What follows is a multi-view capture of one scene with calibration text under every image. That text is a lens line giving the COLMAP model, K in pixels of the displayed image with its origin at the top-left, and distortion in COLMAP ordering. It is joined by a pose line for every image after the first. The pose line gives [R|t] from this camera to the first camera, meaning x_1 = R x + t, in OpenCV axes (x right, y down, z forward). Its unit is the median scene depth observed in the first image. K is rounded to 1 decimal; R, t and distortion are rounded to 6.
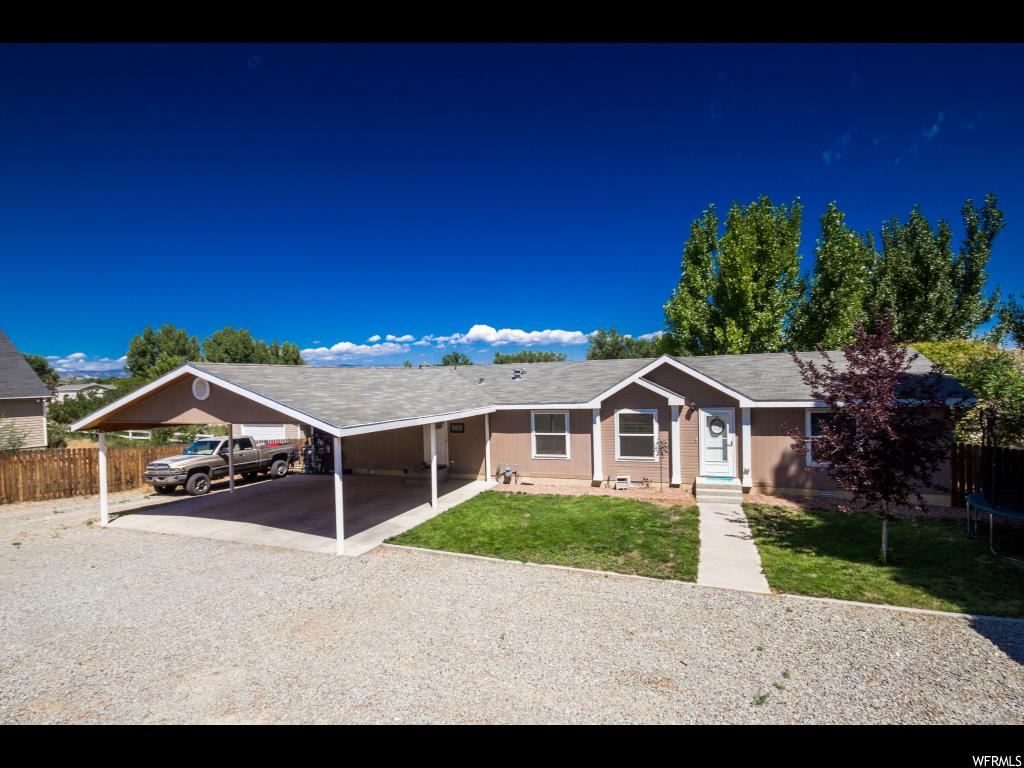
lens RADIAL K [[514.9, 0, 512.0], [0, 514.9, 384.0], [0, 0, 1]] dist [0.002594, 0.000670]
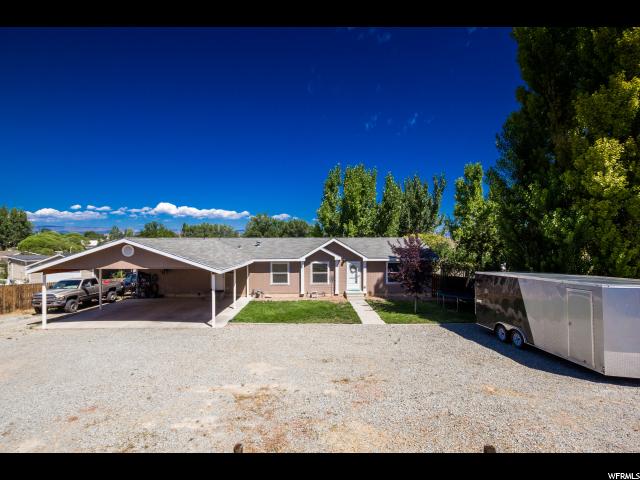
lens RADIAL K [[321.8, 0, 320.0], [0, 321.8, 240.0], [0, 0, 1]] dist [0.002594, 0.000670]
pose [[0.923314, 0.027698, 0.383046, -0.285226], [-0.021556, 0.999561, -0.020320, -0.015345], [-0.383440, 0.010504, 0.923506, -0.282511]]
